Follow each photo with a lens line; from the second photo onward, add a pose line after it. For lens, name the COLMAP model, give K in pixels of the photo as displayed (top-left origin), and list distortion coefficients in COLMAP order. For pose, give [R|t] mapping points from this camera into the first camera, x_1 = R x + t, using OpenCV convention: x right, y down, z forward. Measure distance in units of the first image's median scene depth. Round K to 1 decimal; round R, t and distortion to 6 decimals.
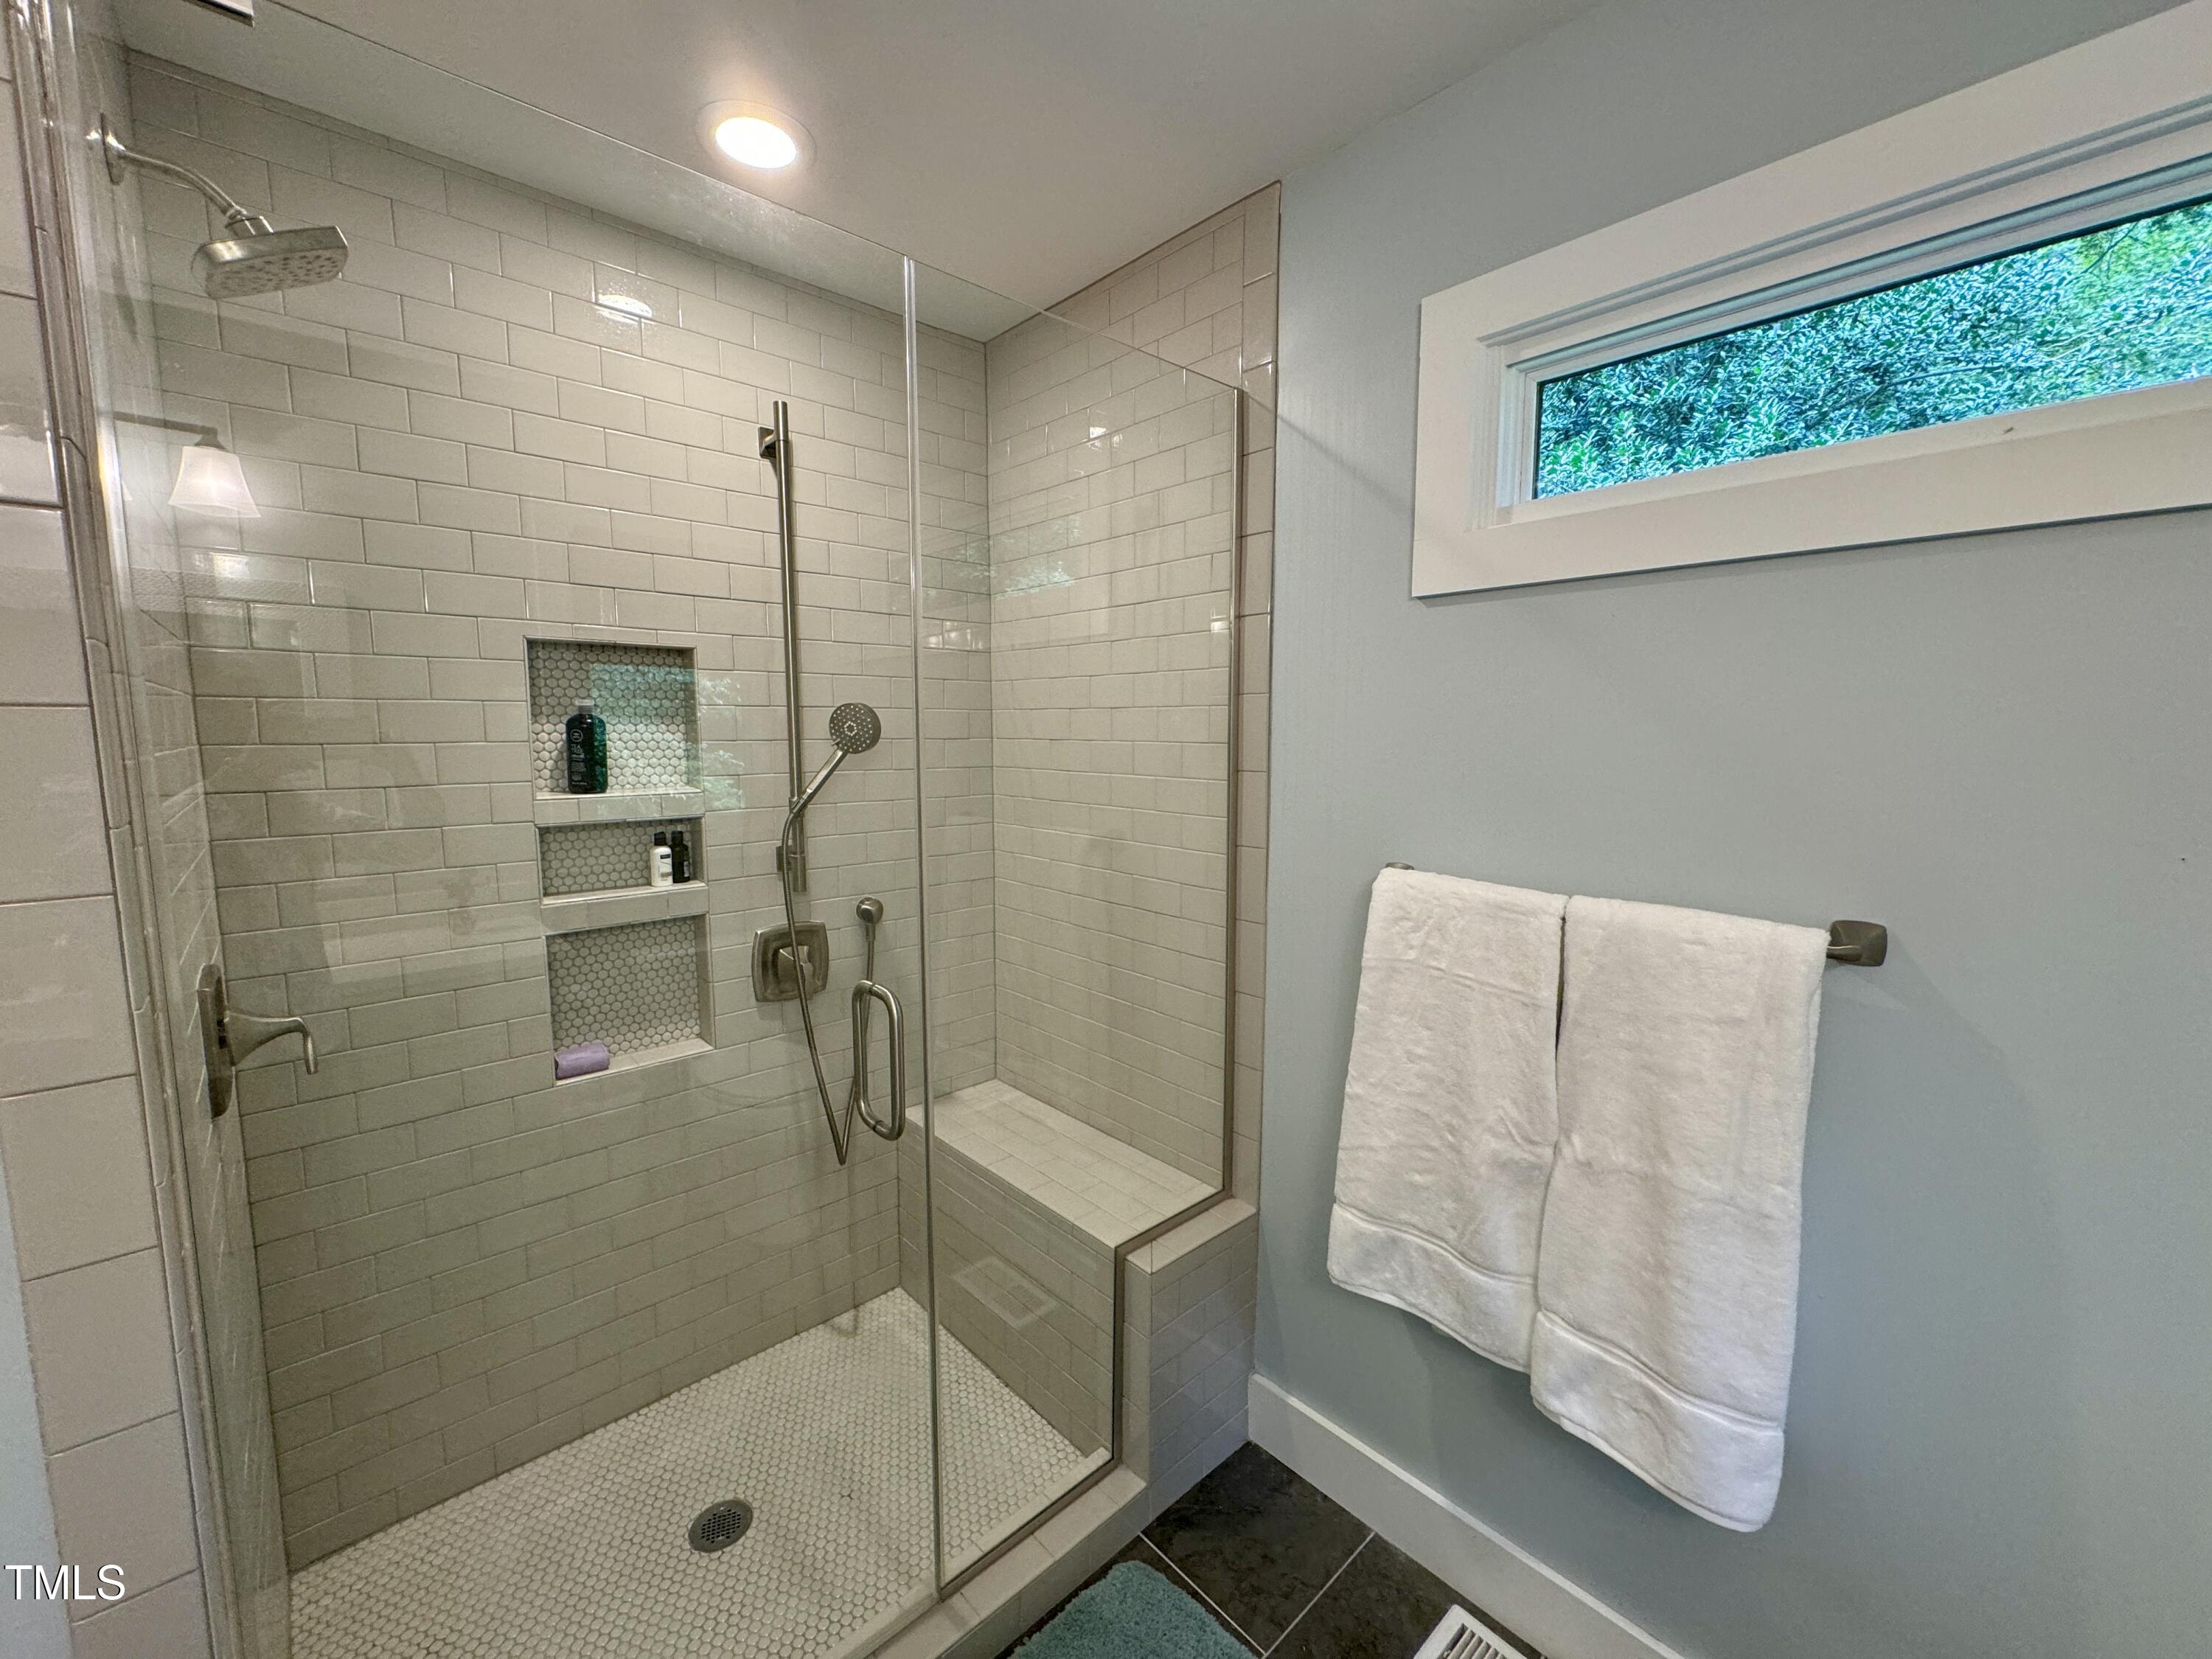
lens RADIAL K [[883.8, 0, 1096.2], [0, 883.8, 831.0], [0, 0, 1]] dist [-0.000476, 0.000082]
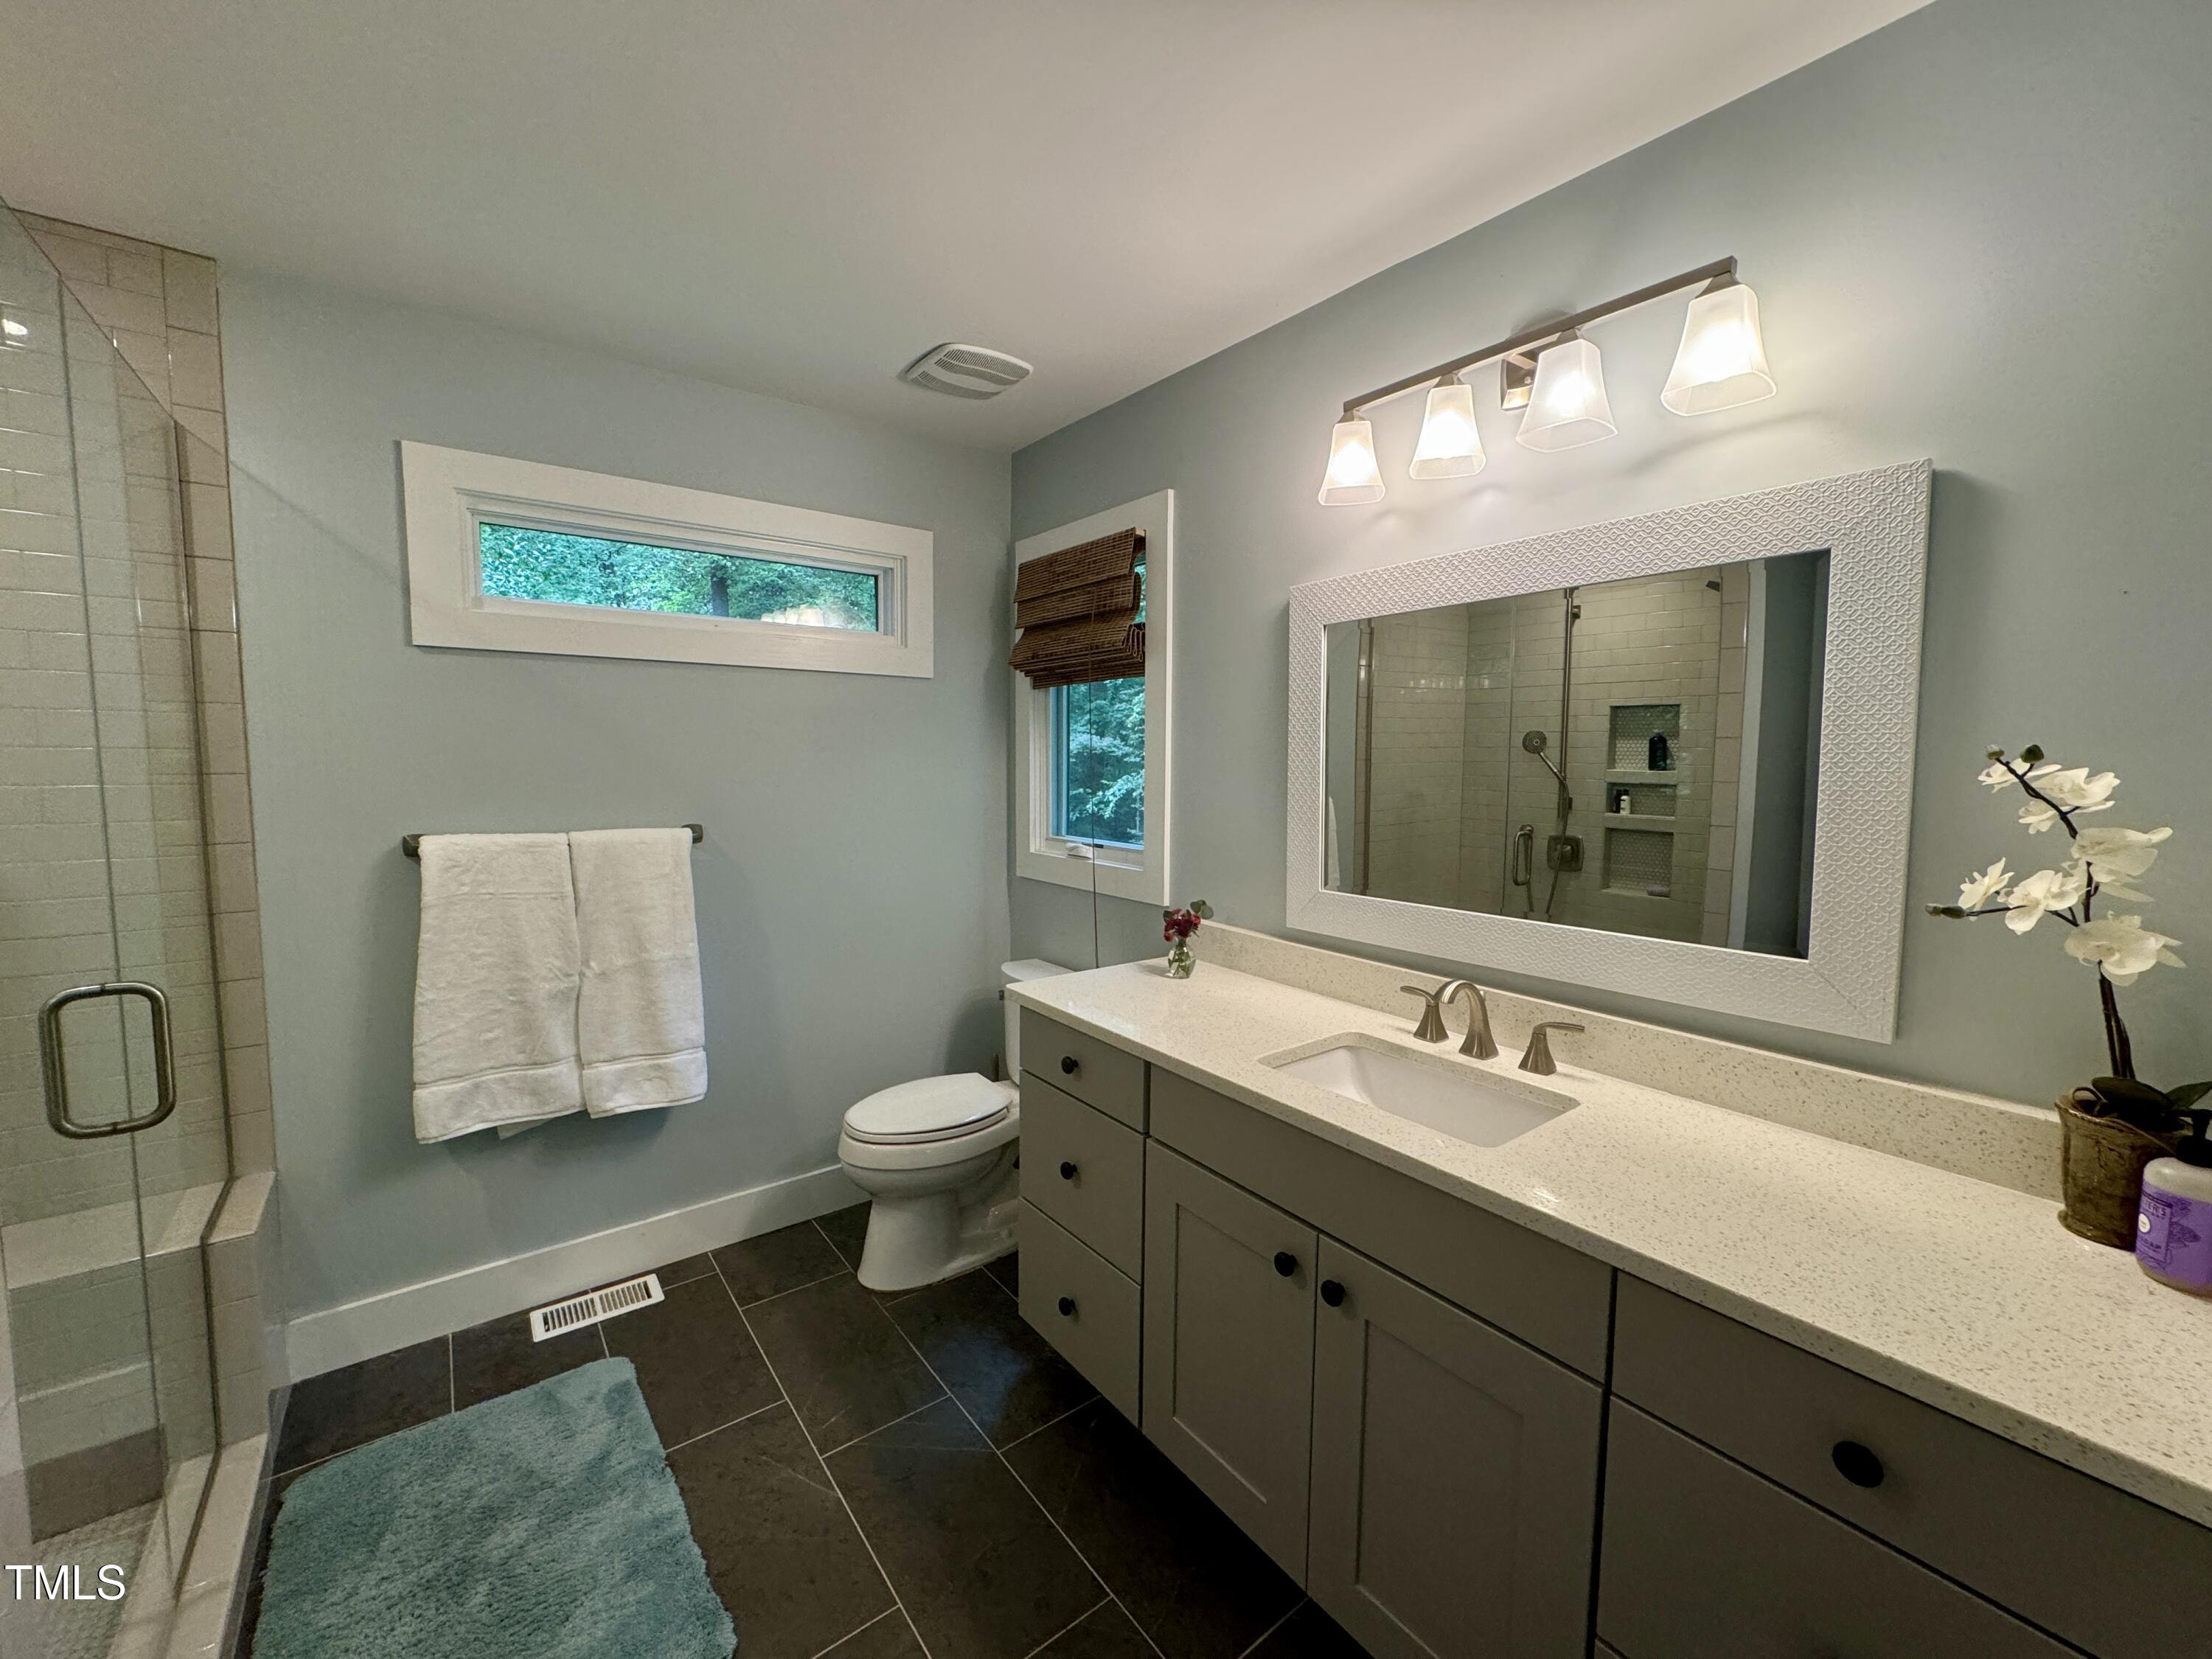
lens RADIAL K [[883.8, 0, 1104.4], [0, 883.8, 826.2], [0, 0, 1]] dist [-0.000476, 0.000082]
pose [[0.083530, -0.086720, 0.992725, -1.094932], [0.100978, 0.991815, 0.078144, 0.029270], [-0.991376, 0.093716, 0.091603, -0.228833]]
